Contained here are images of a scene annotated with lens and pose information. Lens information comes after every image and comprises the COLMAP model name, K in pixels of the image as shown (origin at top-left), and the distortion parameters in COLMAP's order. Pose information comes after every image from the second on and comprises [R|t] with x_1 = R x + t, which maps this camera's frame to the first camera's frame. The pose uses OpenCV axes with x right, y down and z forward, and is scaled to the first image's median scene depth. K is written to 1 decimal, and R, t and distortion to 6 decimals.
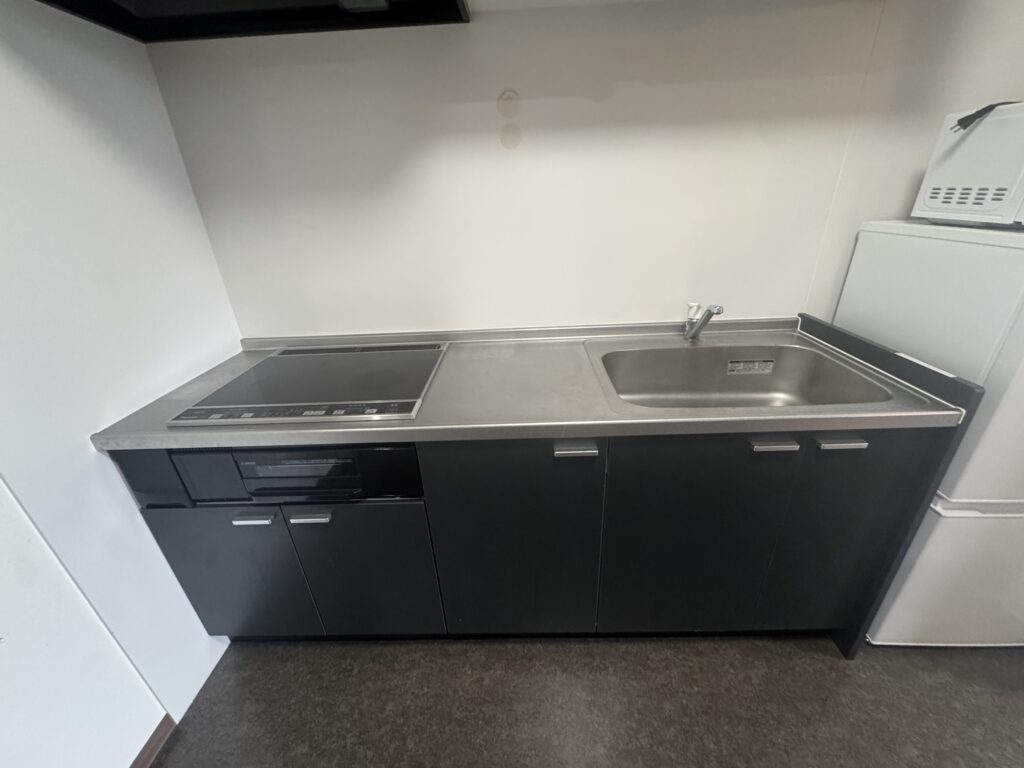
lens RADIAL K [[409.9, 0, 508.2], [0, 409.9, 385.8], [0, 0, 1]] dist [-0.001586, 0.000134]
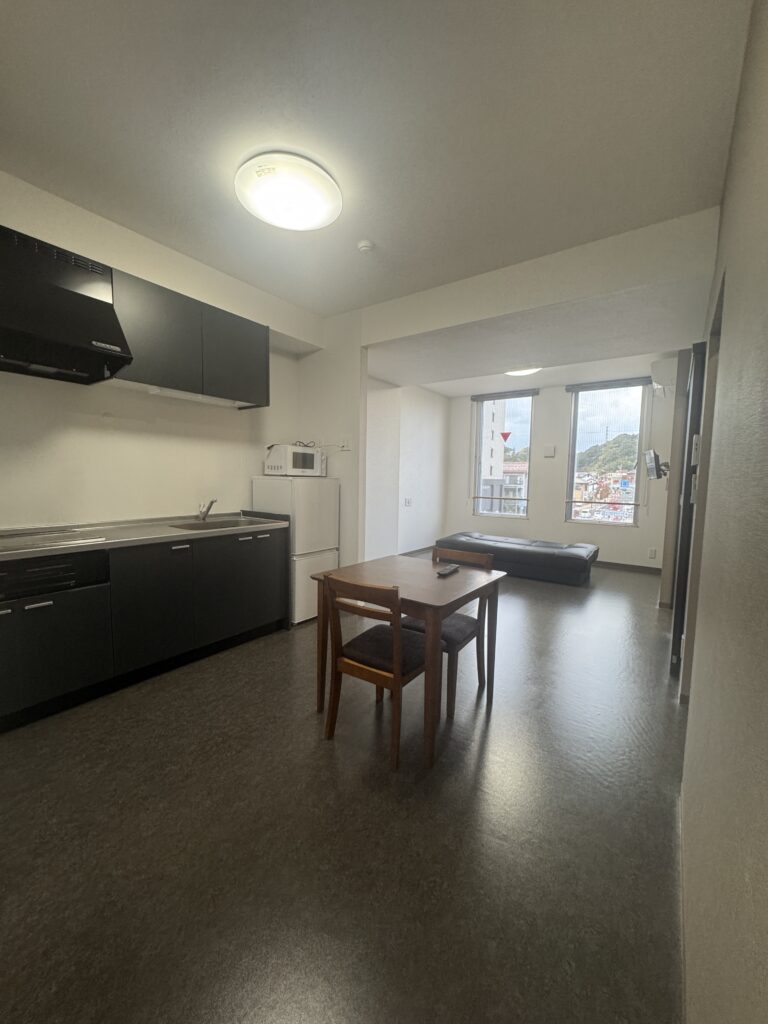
lens RADIAL K [[409.9, 0, 382.9], [0, 409.9, 510.3], [0, 0, 1]] dist [-0.001586, 0.000134]
pose [[0.568752, -0.015009, 0.822372, -1.051340], [0.307057, 0.931424, -0.195361, 0.721024], [-0.763045, 0.363627, 0.534358, -1.231556]]
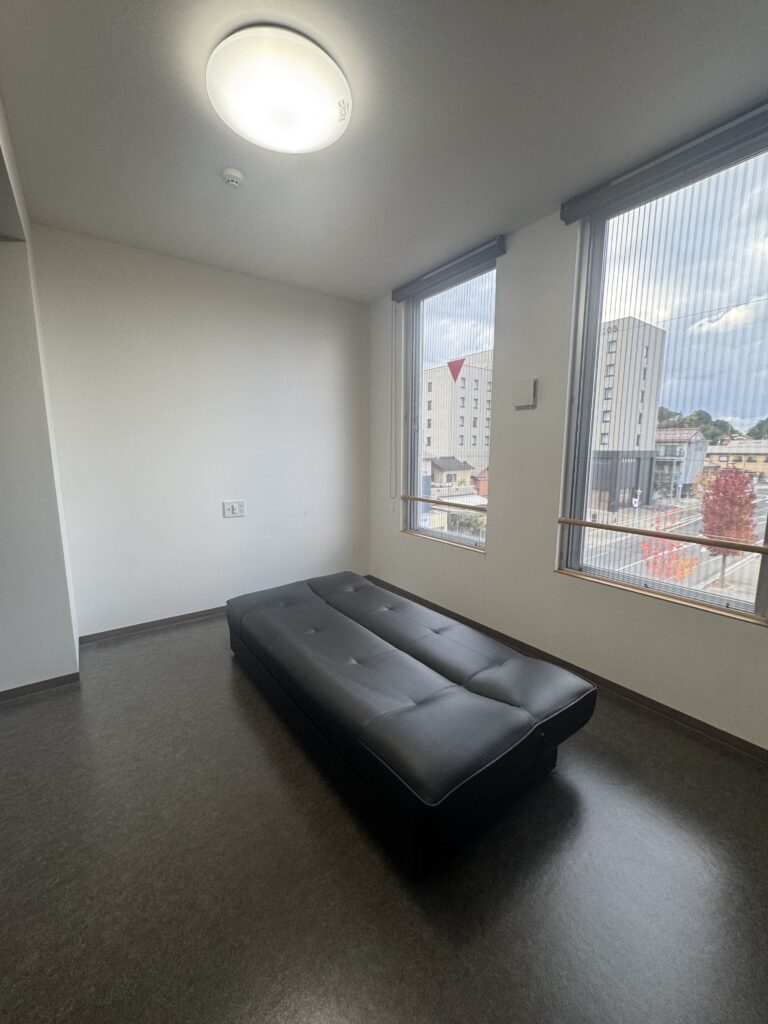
lens RADIAL K [[409.9, 0, 383.5], [0, 409.9, 510.7], [0, 0, 1]] dist [-0.001586, 0.000134]
pose [[0.796116, -0.047379, 0.603286, 2.890318], [0.222031, 0.950272, -0.218369, 0.492869], [-0.562940, 0.307795, 0.767047, -1.344909]]
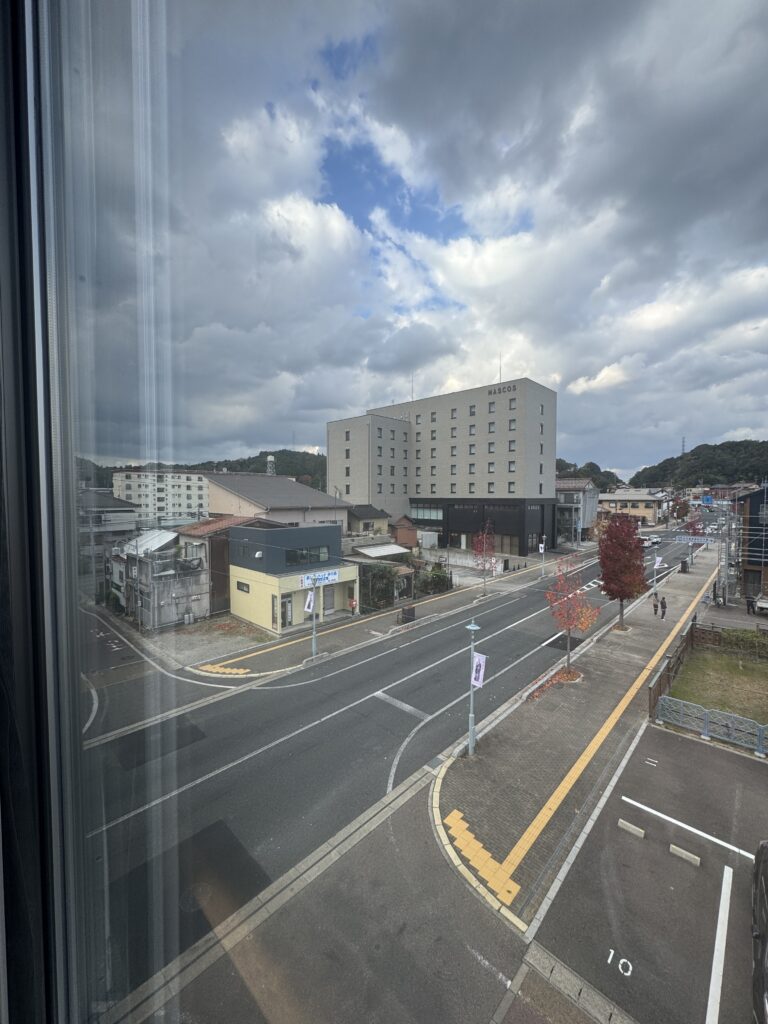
lens RADIAL K [[409.9, 0, 383.2], [0, 409.9, 512.8], [0, 0, 1]] dist [-0.001586, 0.000134]
pose [[0.676248, 0.012512, 0.736568, 4.685423], [0.283361, 0.918511, -0.275759, 0.168387], [-0.679996, 0.395196, 0.617596, -1.019460]]
